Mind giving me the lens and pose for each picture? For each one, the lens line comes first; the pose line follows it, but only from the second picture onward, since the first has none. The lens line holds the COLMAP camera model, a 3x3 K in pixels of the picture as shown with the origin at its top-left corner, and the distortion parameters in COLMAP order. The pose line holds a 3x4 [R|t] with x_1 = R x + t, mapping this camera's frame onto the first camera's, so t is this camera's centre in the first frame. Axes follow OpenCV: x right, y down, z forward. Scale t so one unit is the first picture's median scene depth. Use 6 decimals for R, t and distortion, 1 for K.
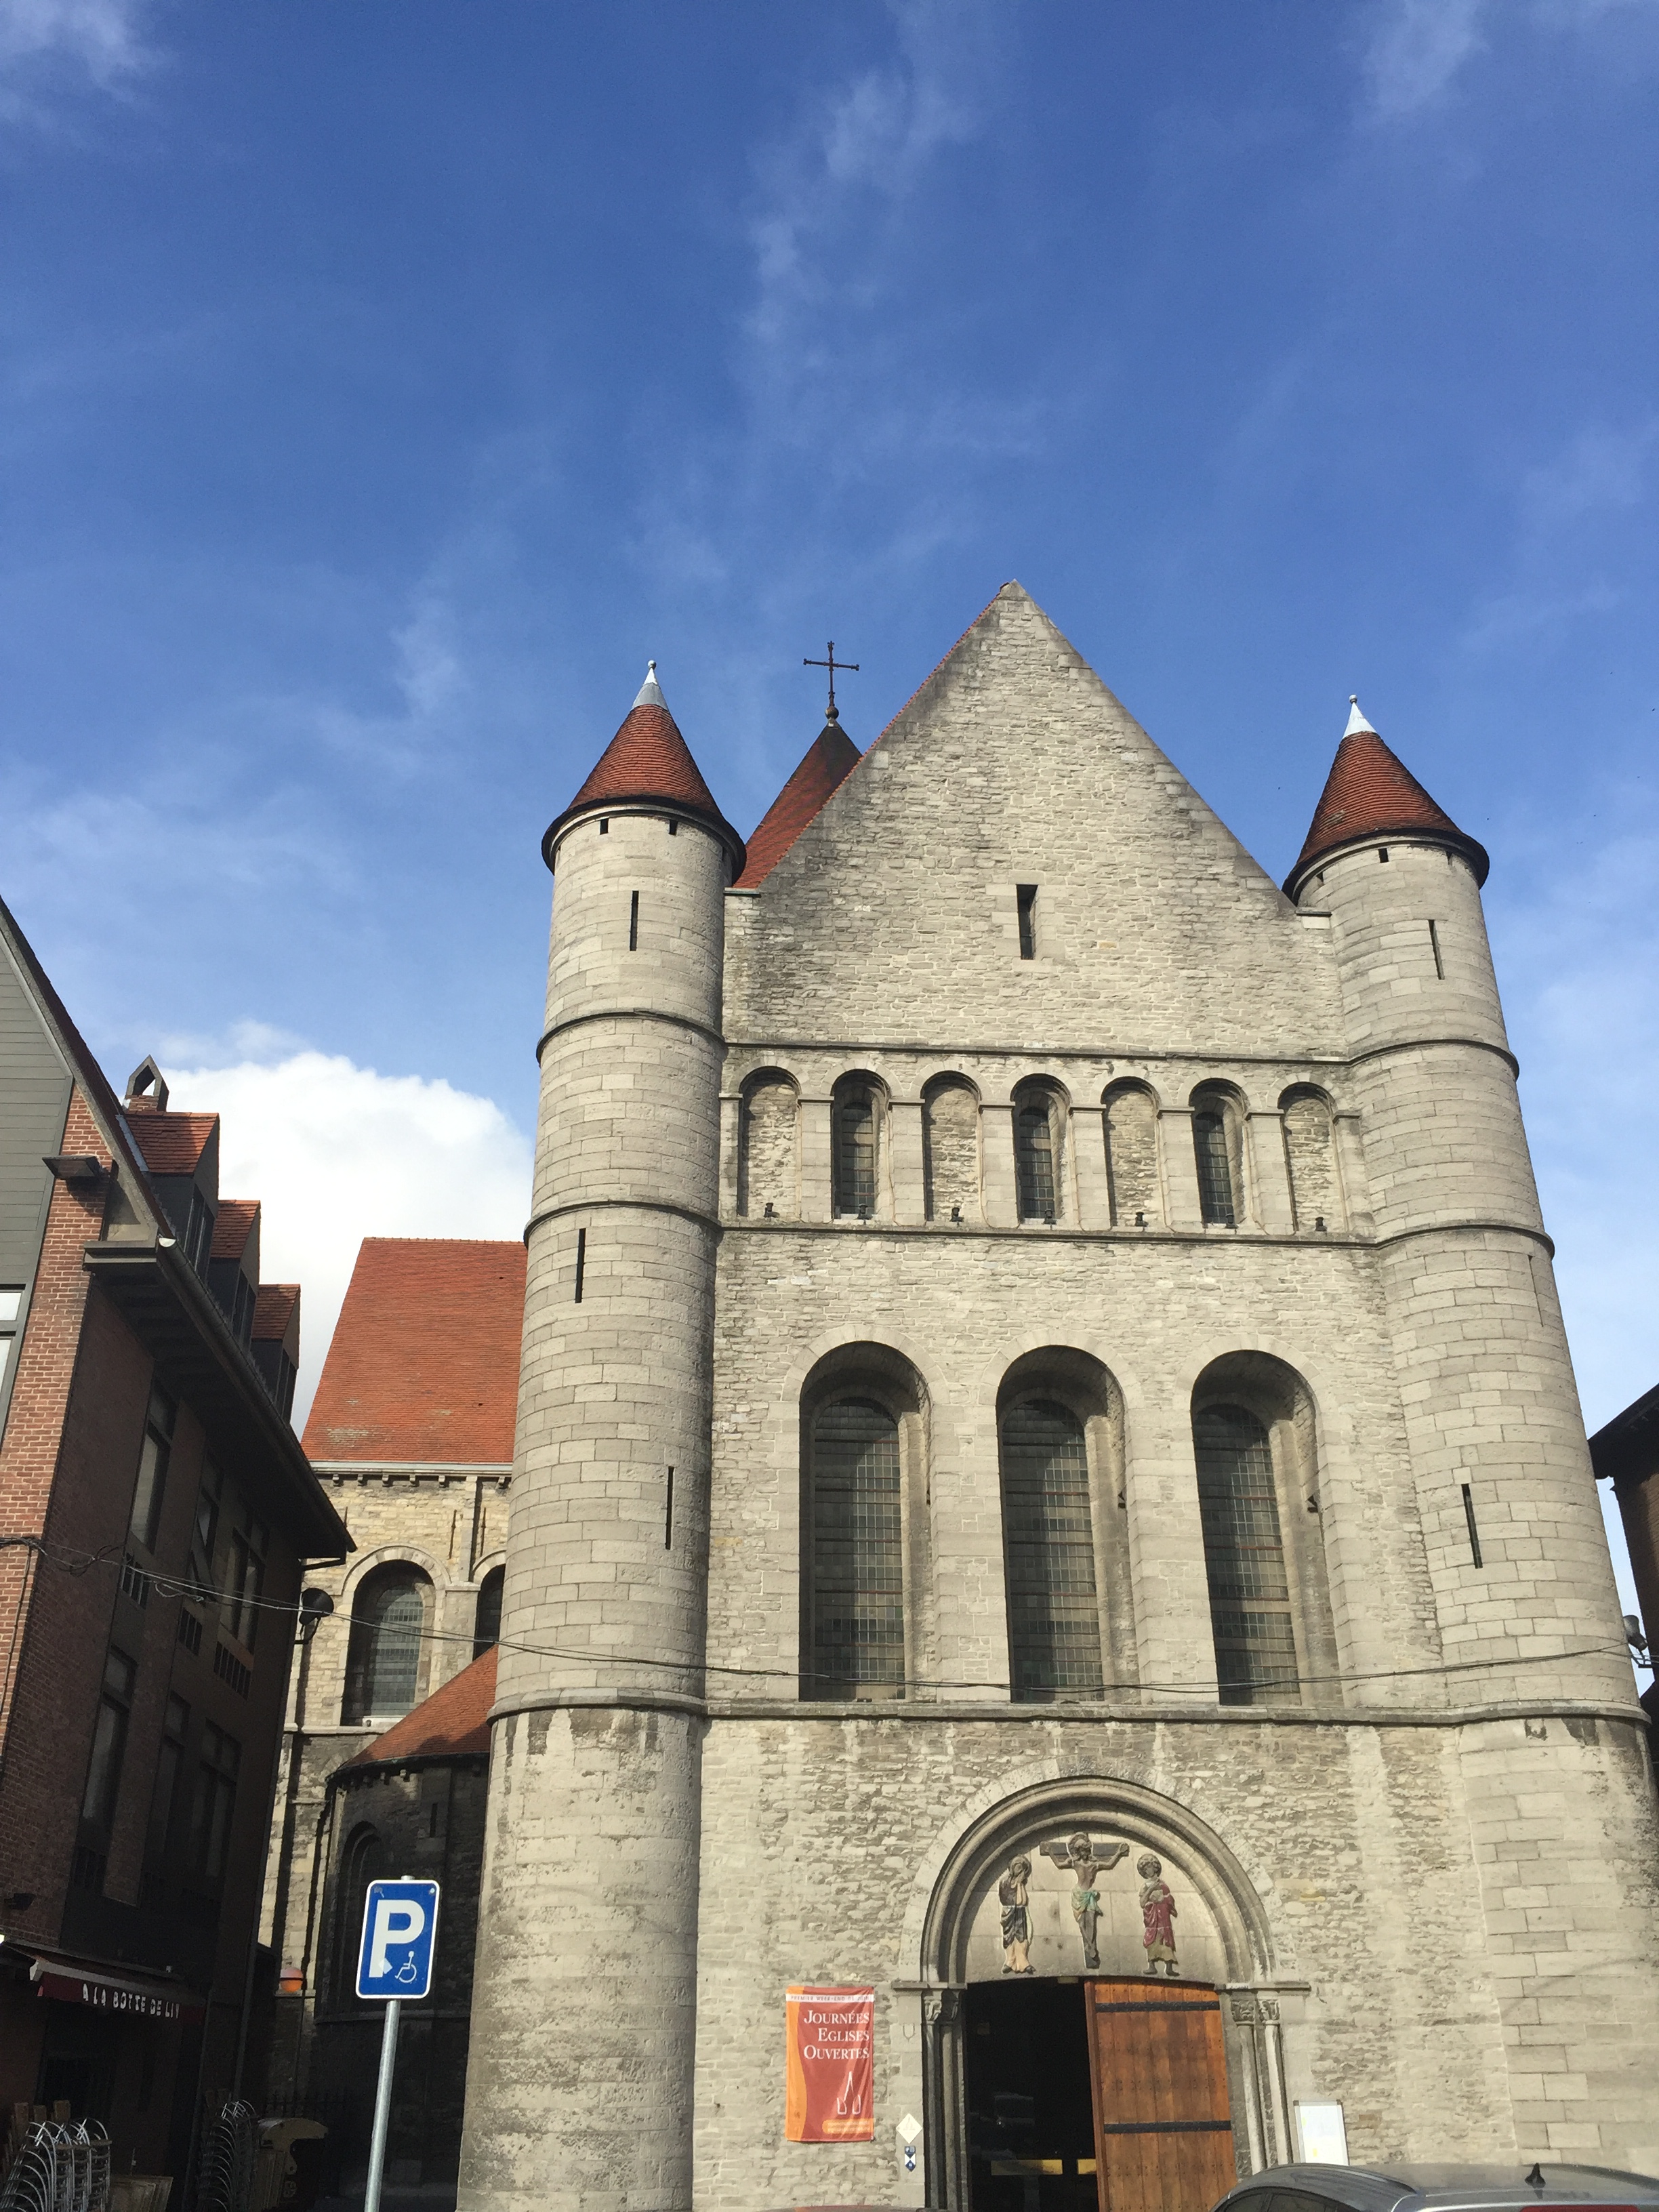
lens RADIAL K [[1875.5, 0, 829.5], [0, 1875.5, 1082.7], [0, 0, 1]] dist [0.065634, -0.064162]
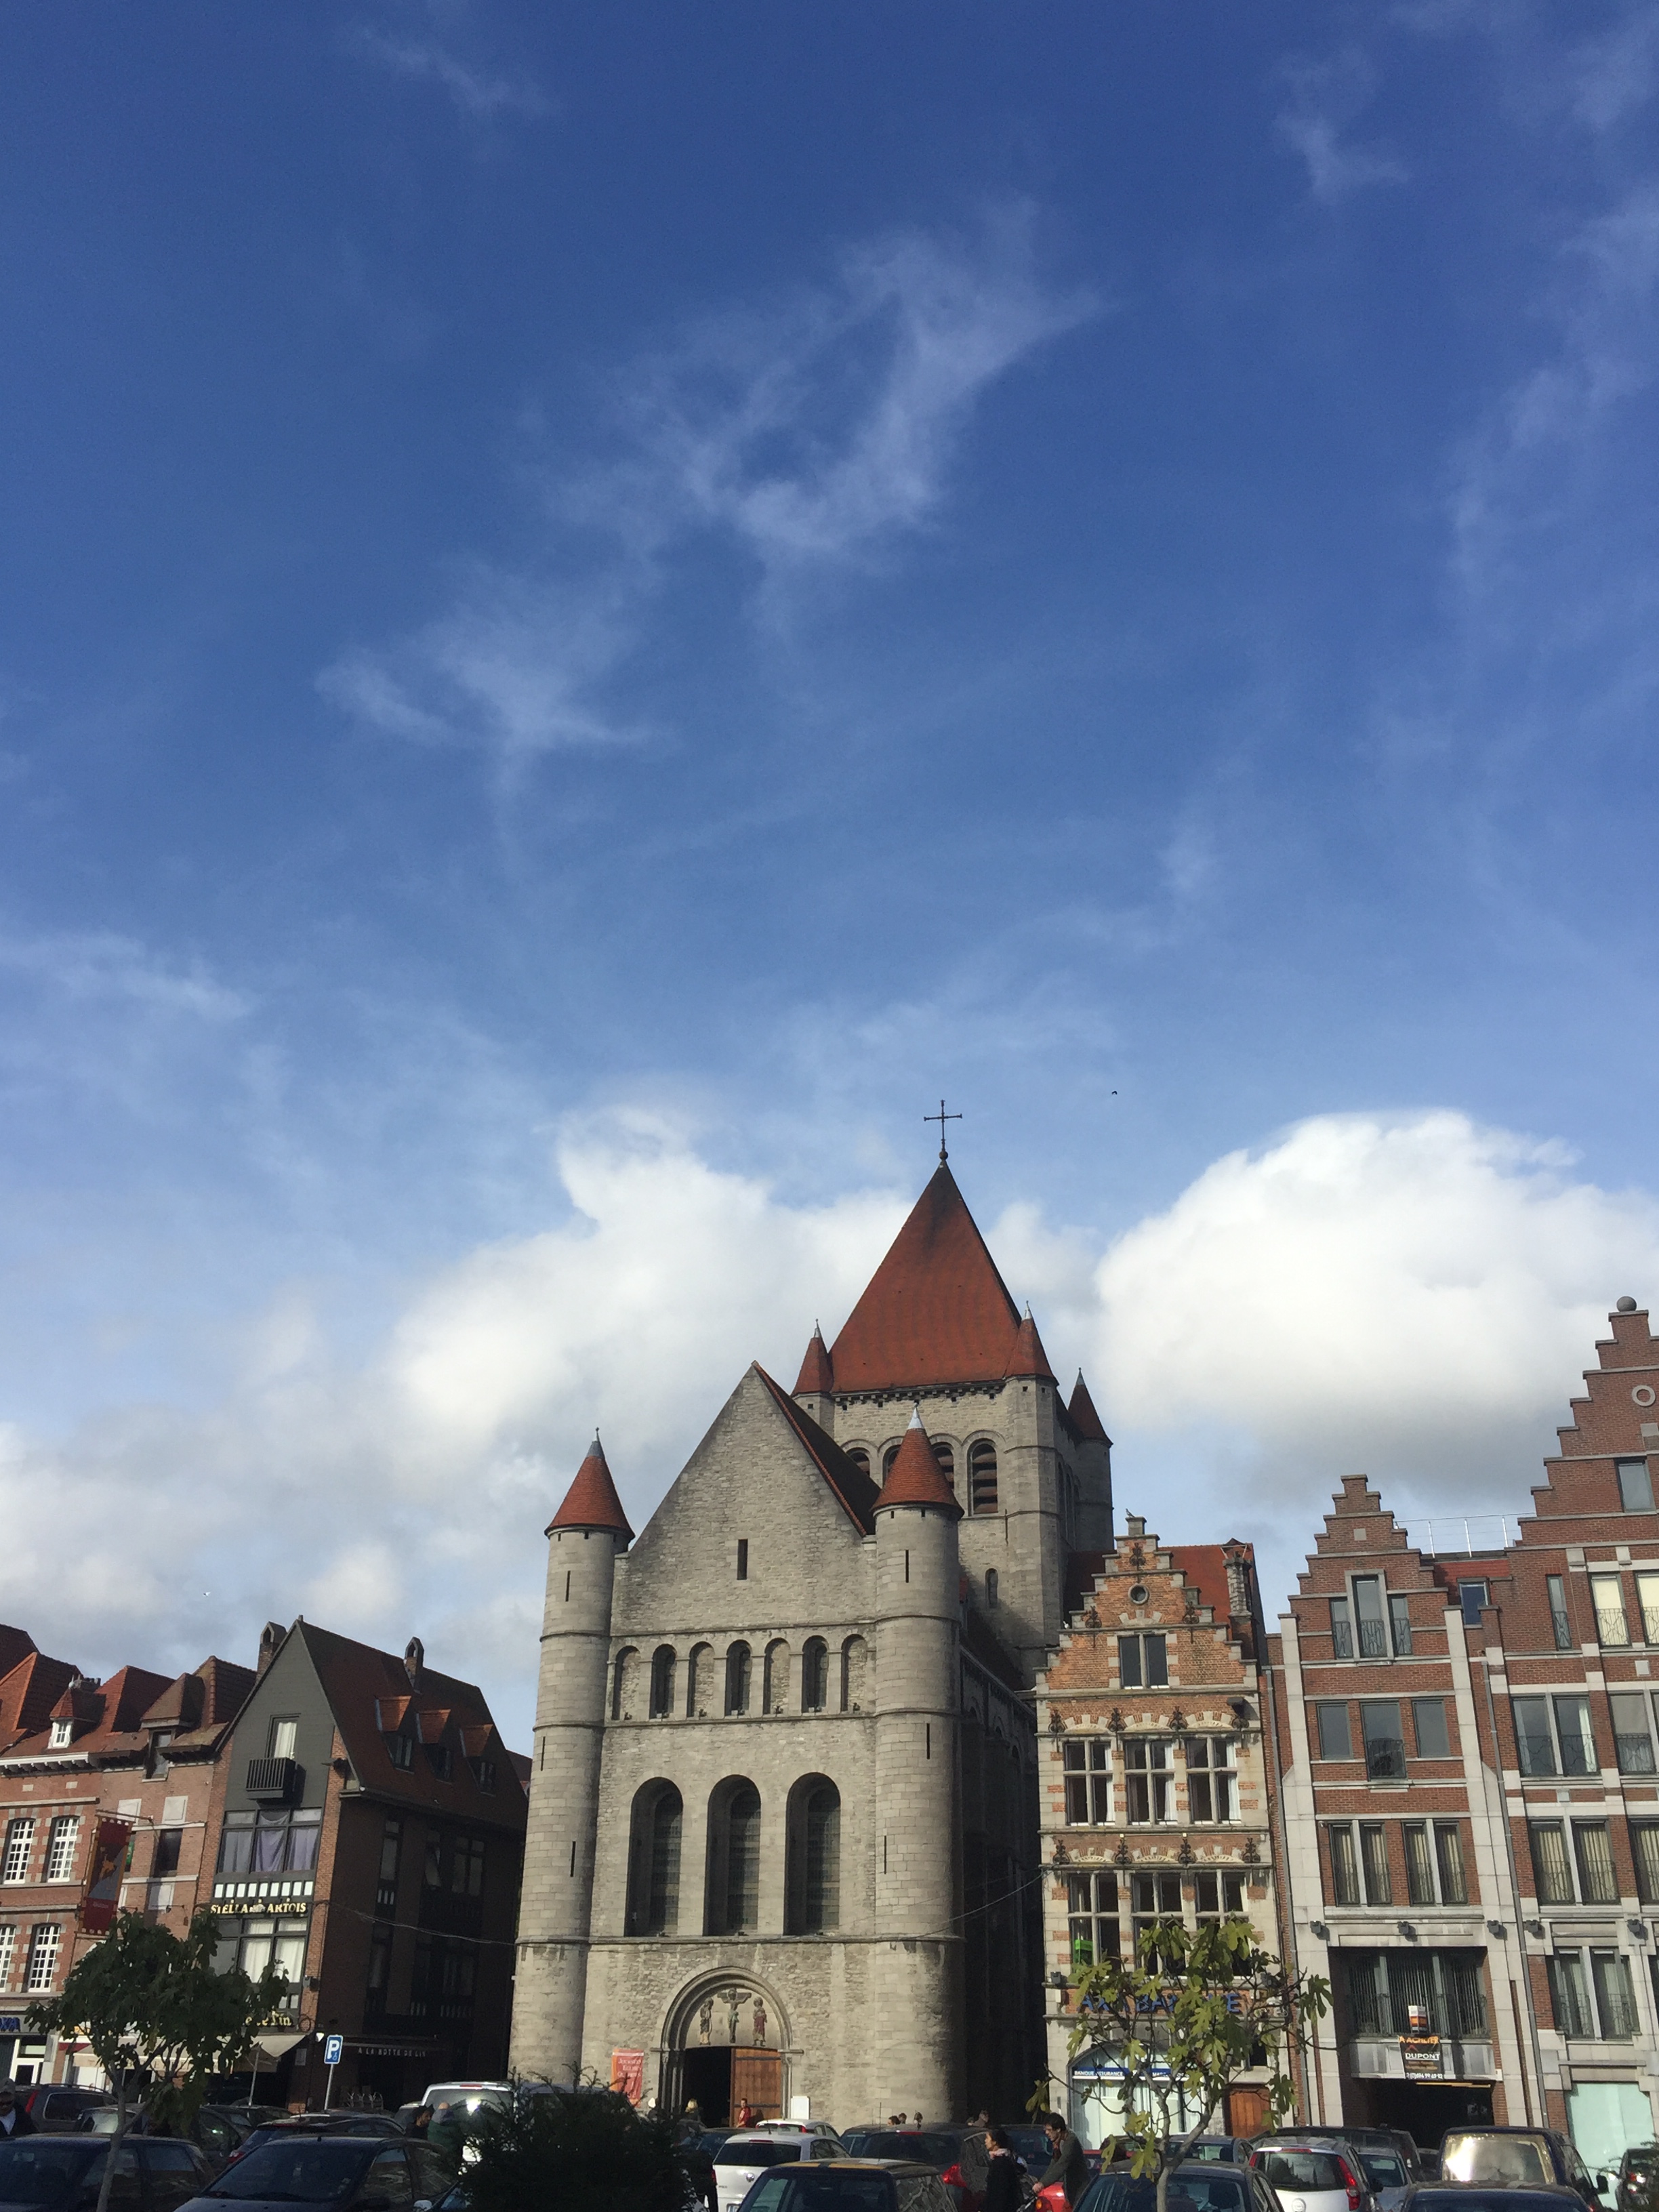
lens RADIAL K [[1941.1, 0, 824.8], [0, 1941.1, 1092.5], [0, 0, 1]] dist [0.088063, -0.081803]
pose [[0.928936, -0.147414, -0.339628, 1.182566], [0.153129, 0.988155, -0.010072, -0.660868], [0.337089, -0.042651, 0.940506, -1.230492]]
